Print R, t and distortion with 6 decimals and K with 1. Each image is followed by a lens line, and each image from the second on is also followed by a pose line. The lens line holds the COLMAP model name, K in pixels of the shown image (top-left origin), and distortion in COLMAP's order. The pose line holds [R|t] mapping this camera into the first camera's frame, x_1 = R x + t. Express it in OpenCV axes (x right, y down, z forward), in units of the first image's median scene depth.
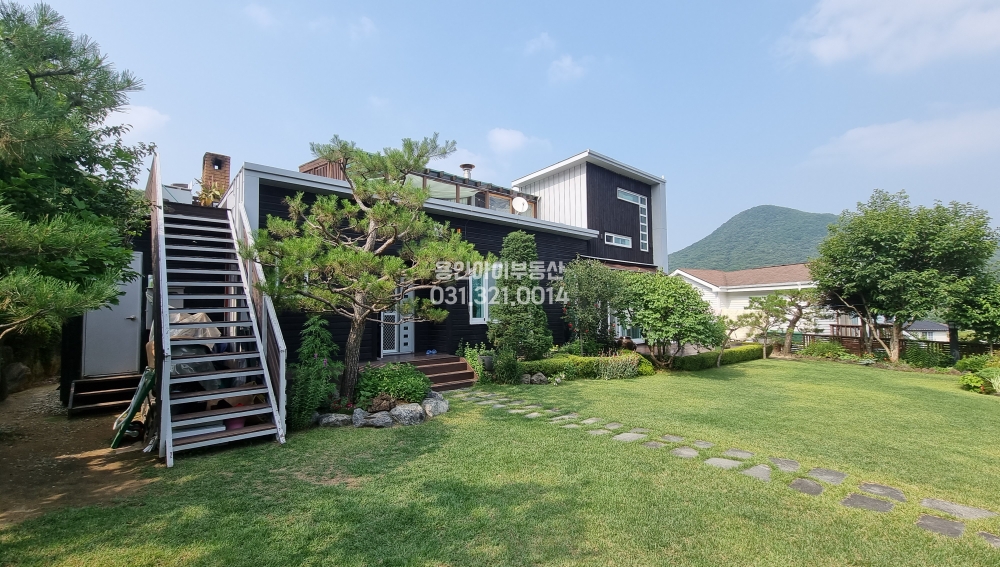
lens RADIAL K [[405.0, 0, 500.0], [0, 405.0, 283.5], [0, 0, 1]] dist [0.000031, -0.010625]
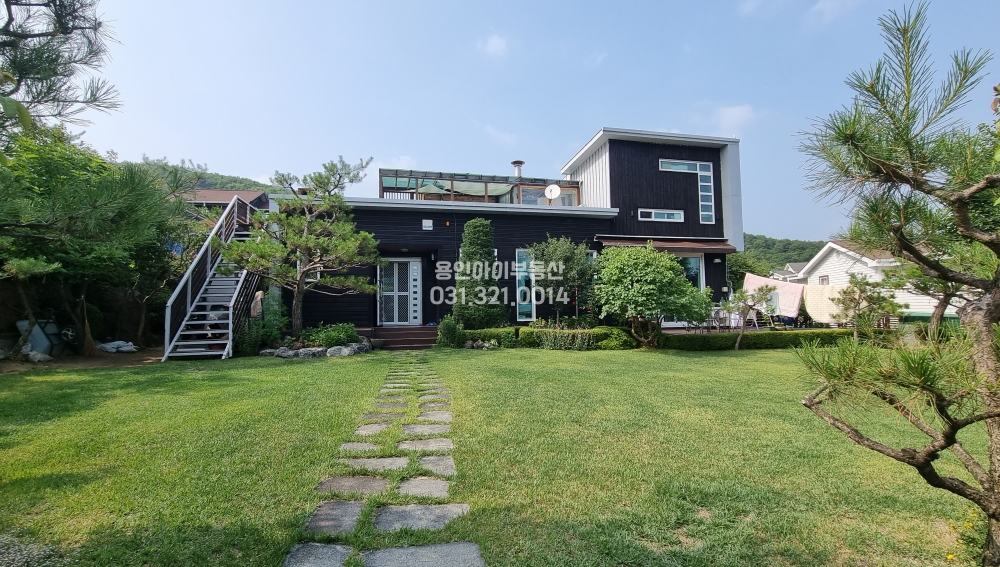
lens RADIAL K [[400.4, 0, 500.0], [0, 400.4, 283.5], [0, 0, 1]] dist [0.000928, 0.000020]
pose [[0.894618, -0.034568, -0.445494, 0.375425], [0.040269, 0.999183, 0.003335, 0.033444], [0.445014, -0.020923, 0.895279, 0.003444]]
